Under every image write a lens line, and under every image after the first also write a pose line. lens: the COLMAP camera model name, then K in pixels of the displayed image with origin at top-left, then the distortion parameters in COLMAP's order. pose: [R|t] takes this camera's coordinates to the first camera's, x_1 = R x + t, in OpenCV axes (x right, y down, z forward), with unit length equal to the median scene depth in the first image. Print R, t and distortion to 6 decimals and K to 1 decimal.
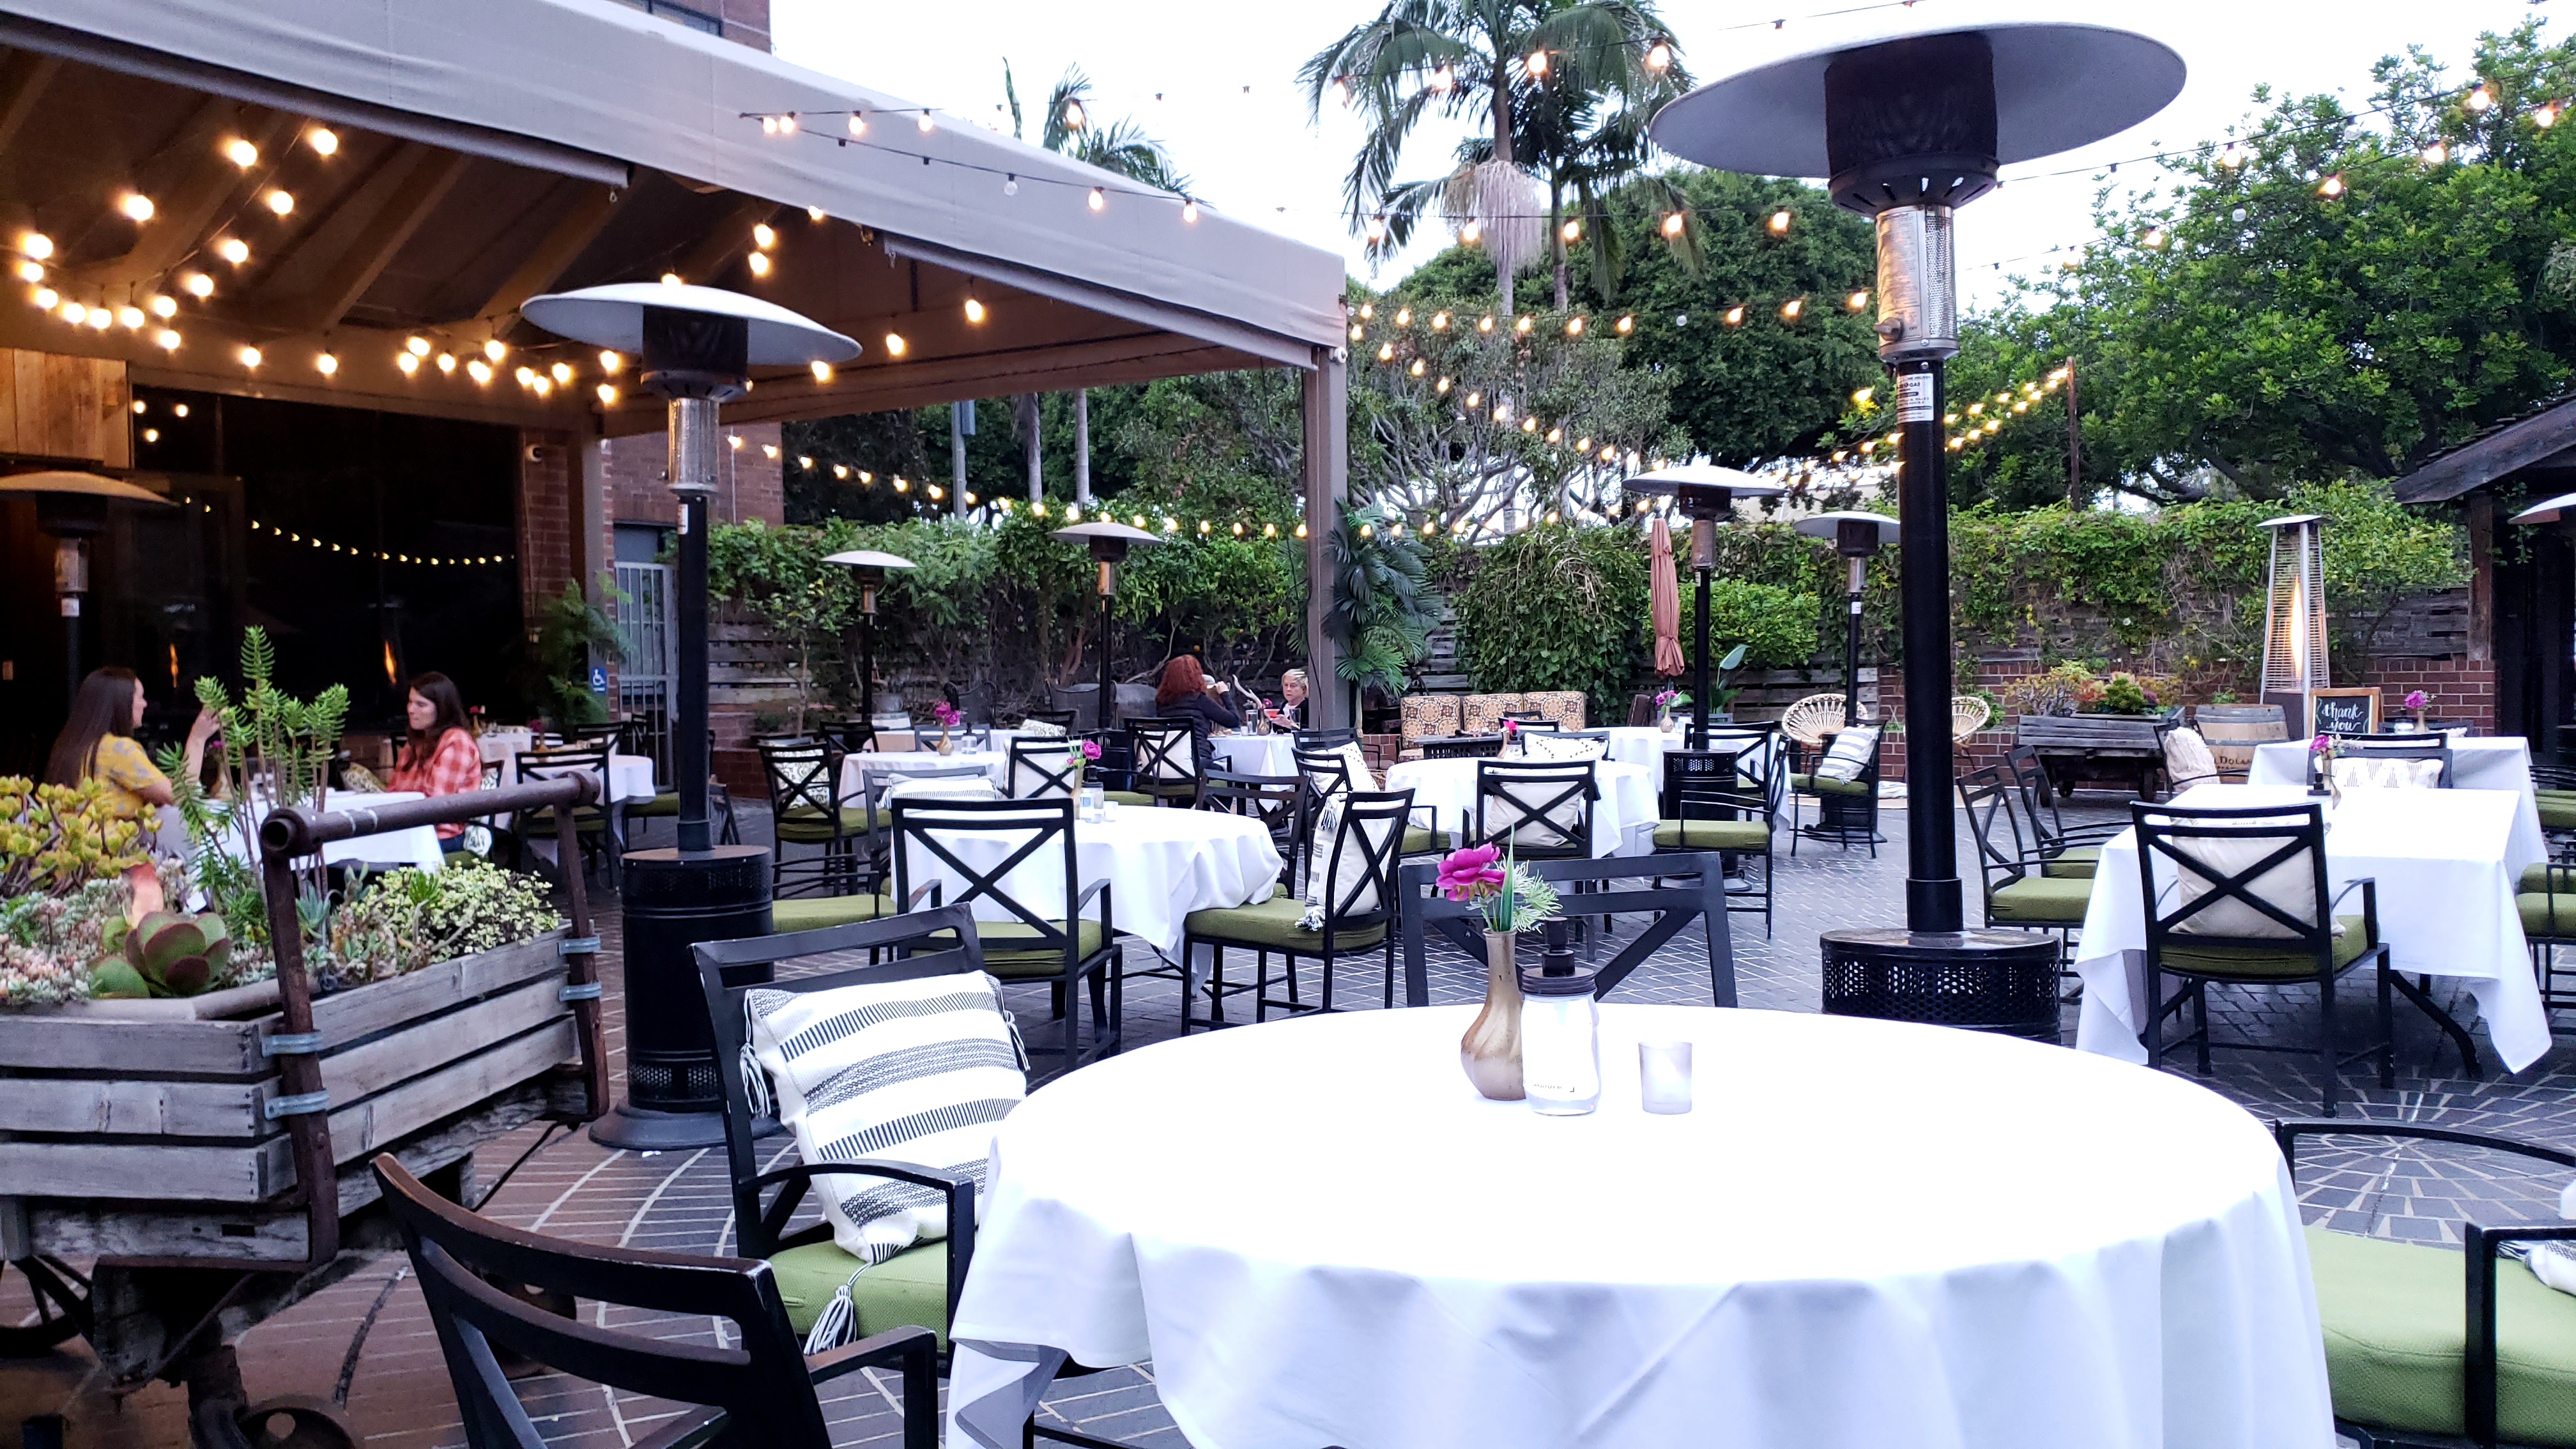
lens RADIAL K [[1996.5, 0, 1288.0], [0, 1996.5, 724.5], [0, 0, 1]] dist [0.002462, -0.000116]
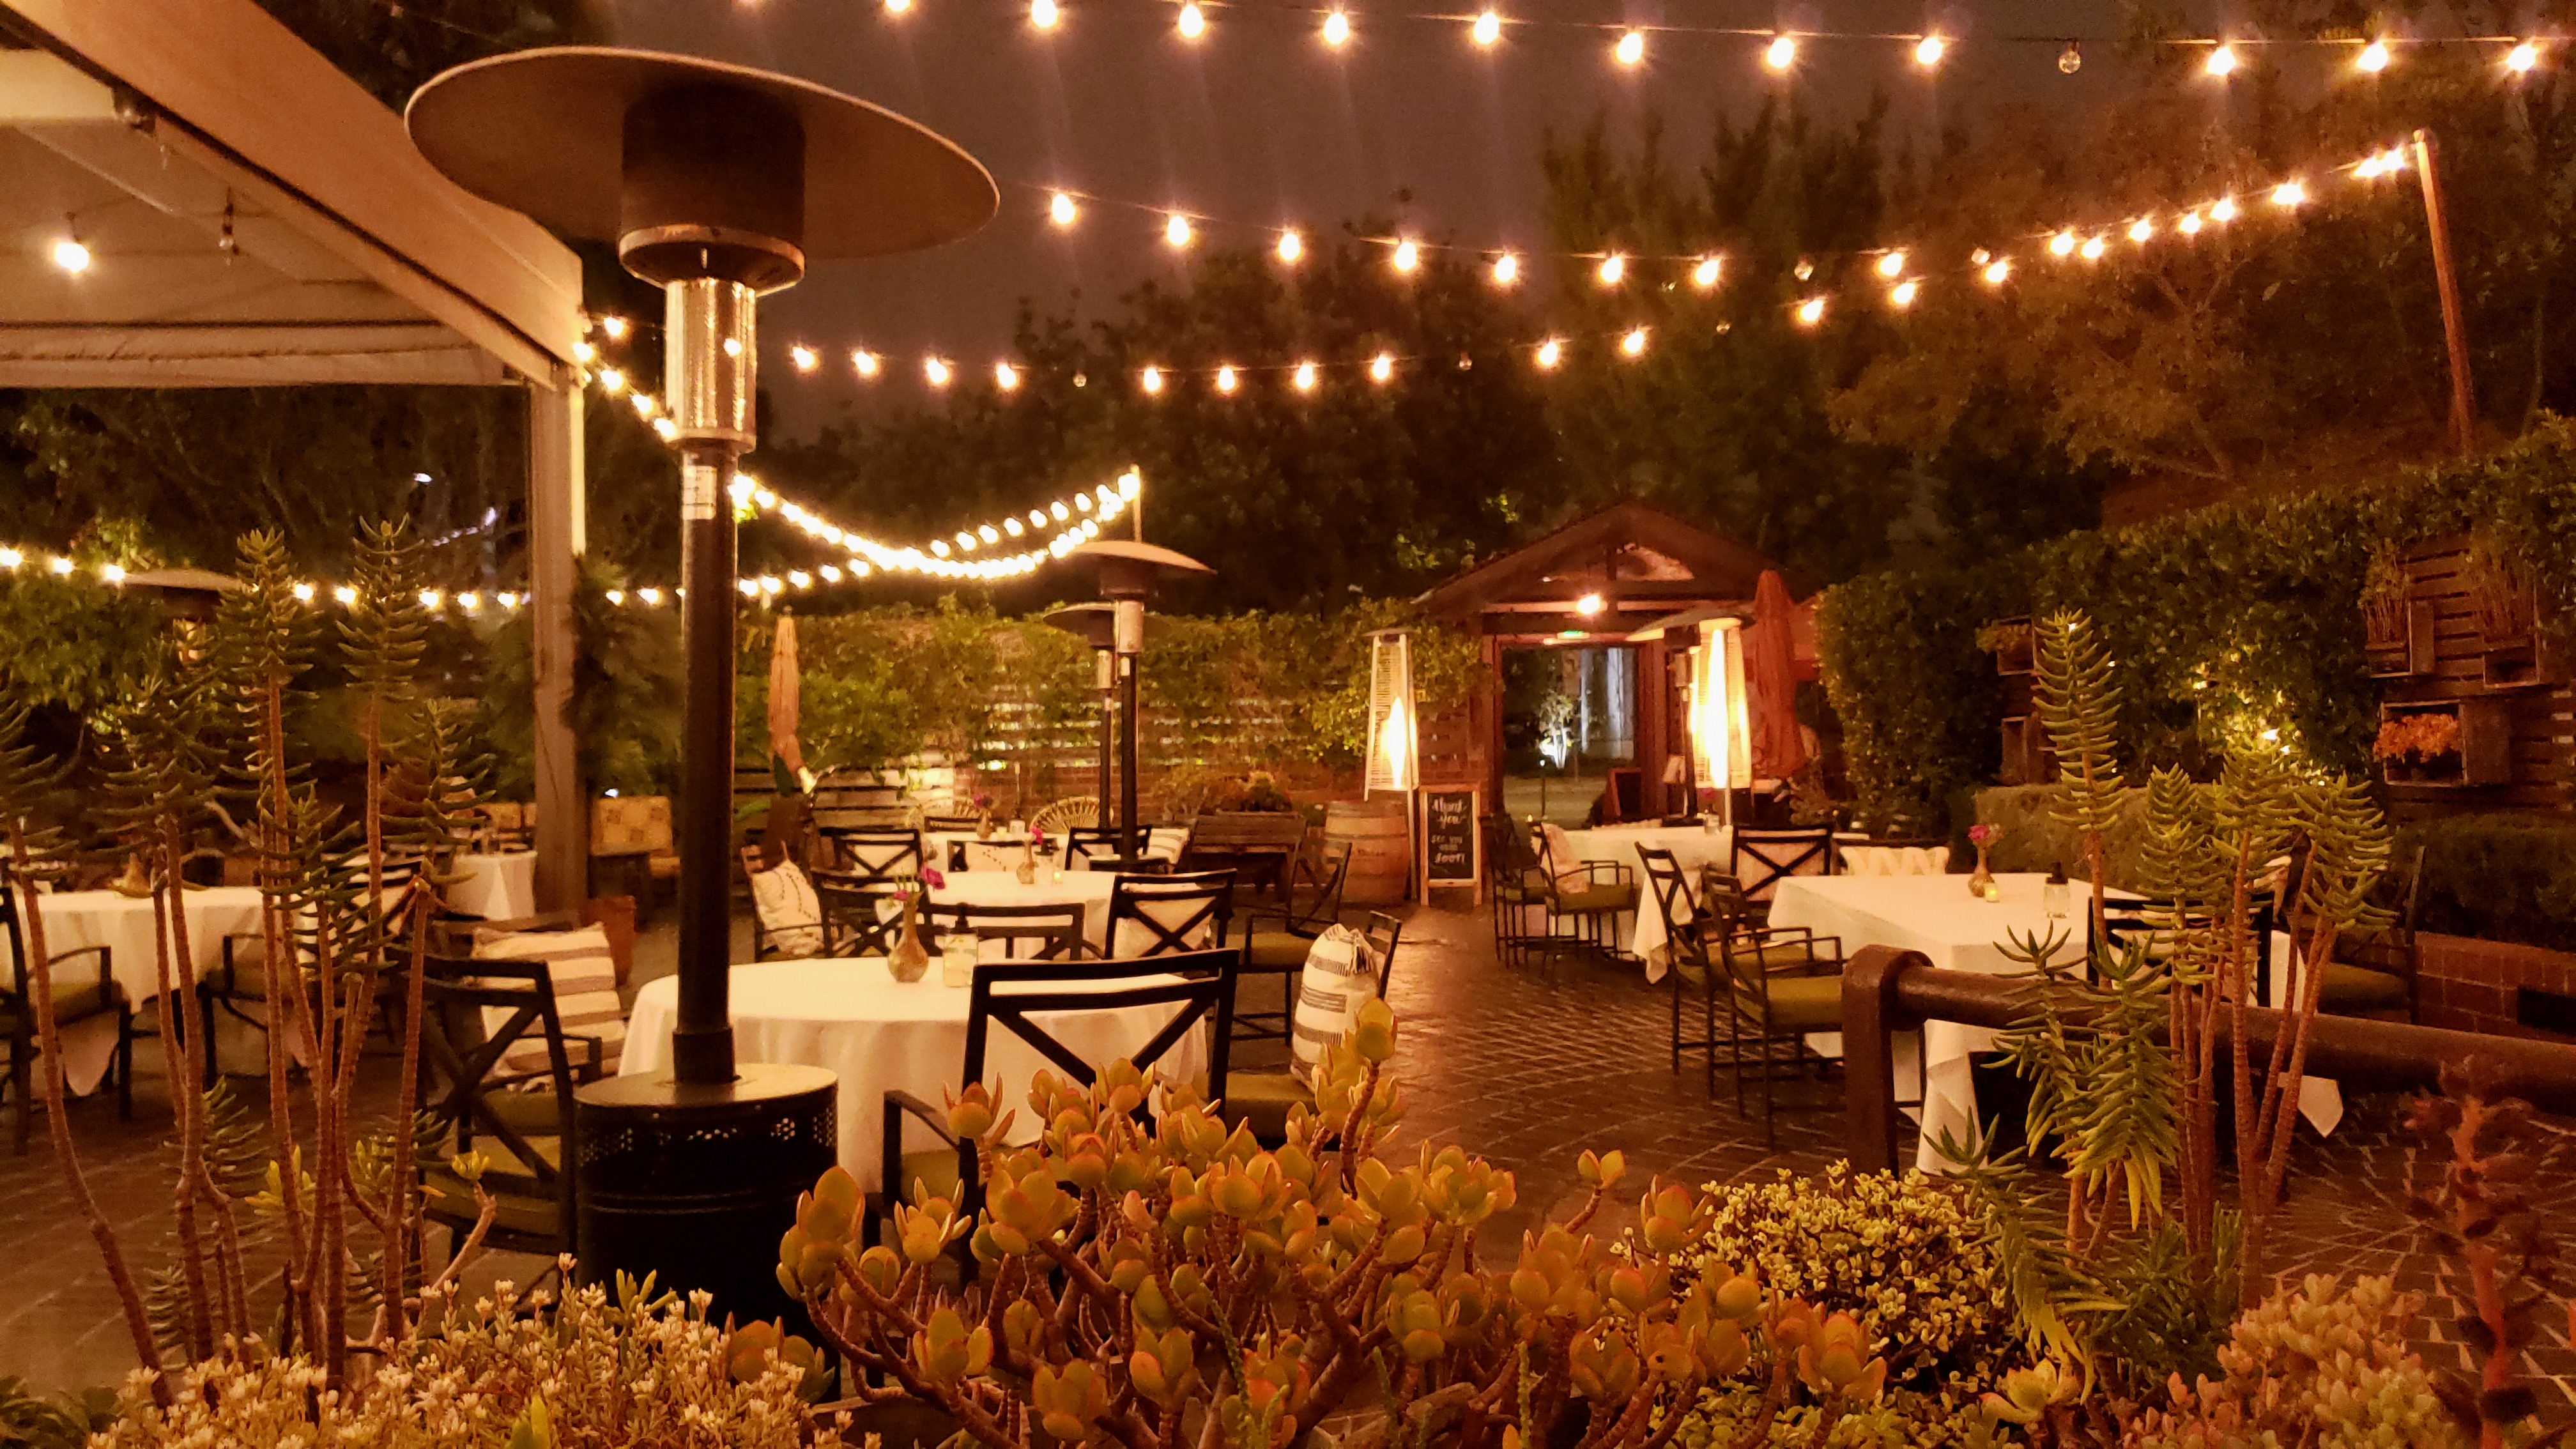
lens RADIAL K [[1996.5, 0, 1288.0], [0, 1996.5, 724.5], [0, 0, 1]] dist [0.002462, -0.000116]
pose [[0.837521, 0.009677, 0.546320, -0.153193], [0.018708, 0.998749, -0.046371, -0.002326], [-0.546085, 0.049057, 0.836292, 0.144283]]
